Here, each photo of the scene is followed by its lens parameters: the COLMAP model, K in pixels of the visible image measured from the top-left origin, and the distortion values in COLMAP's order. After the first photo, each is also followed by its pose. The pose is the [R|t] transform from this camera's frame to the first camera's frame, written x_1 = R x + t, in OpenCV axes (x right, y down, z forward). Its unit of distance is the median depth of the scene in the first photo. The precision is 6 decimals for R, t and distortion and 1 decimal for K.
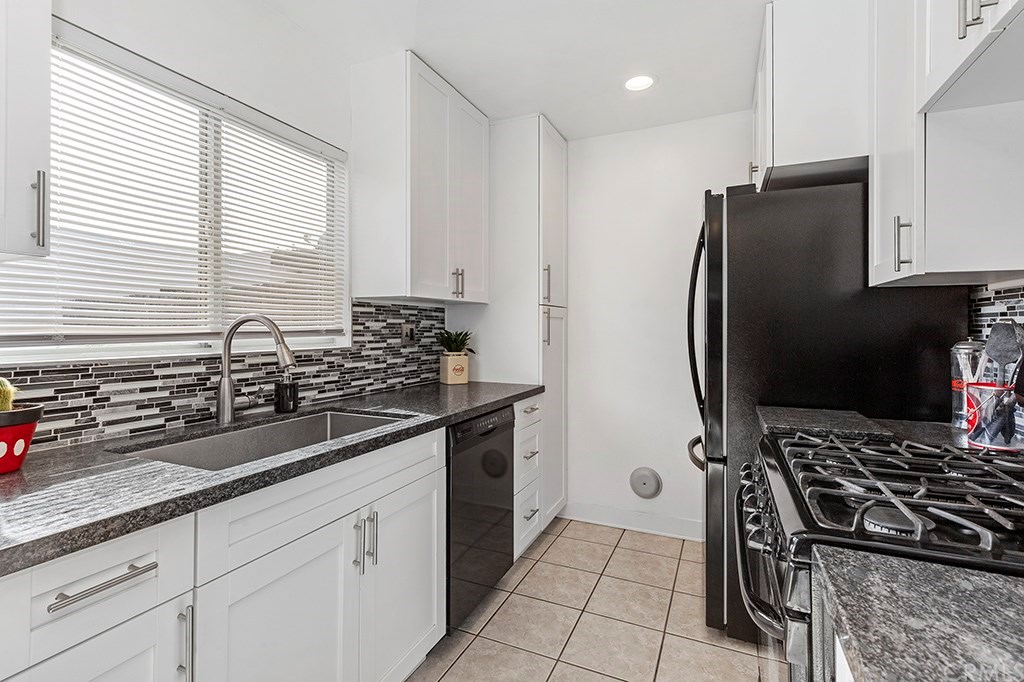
lens RADIAL K [[476.3, 0, 502.6], [0, 476.3, 323.2], [0, 0, 1]] dist [0.005972, -0.001145]
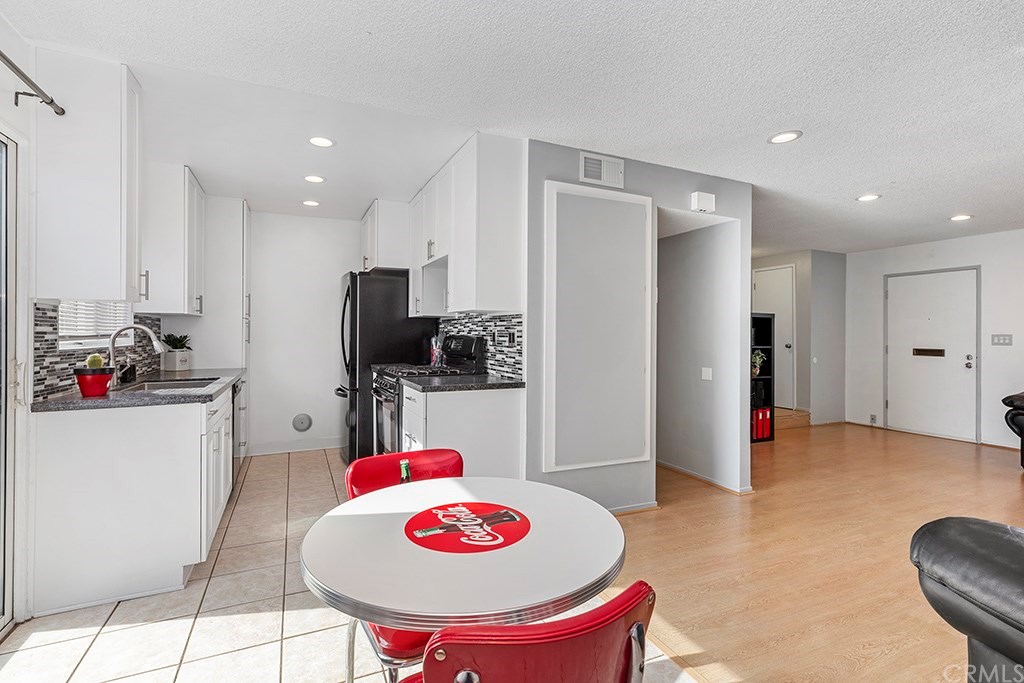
lens RADIAL K [[476.3, 0, 502.4], [0, 476.3, 331.1], [0, 0, 1]] dist [0.005972, -0.001145]
pose [[0.650985, 0.002494, 0.759086, -0.860017], [-0.003749, 0.999993, -0.000070, 0.001084], [-0.759081, -0.002800, 0.650990, -1.064870]]
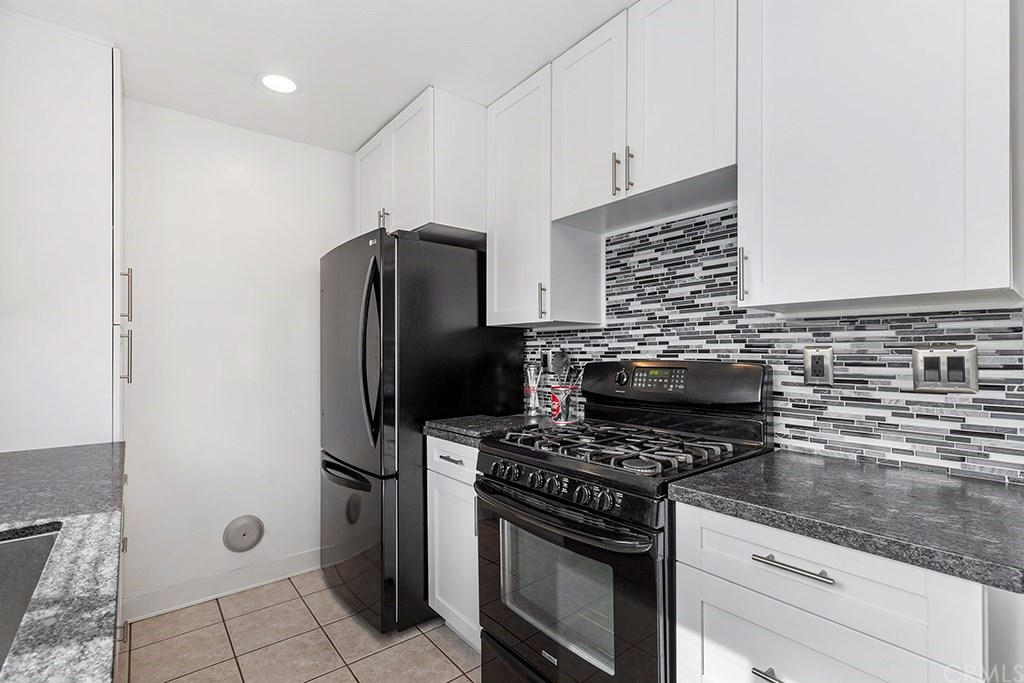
lens RADIAL K [[476.3, 0, 501.2], [0, 476.3, 353.8], [0, 0, 1]] dist [0.005972, -0.001145]
pose [[0.447328, -0.002142, 0.894368, -0.434258], [-0.001298, 0.999995, 0.003044, 0.002952], [-0.894369, -0.002522, 0.447323, 0.303279]]
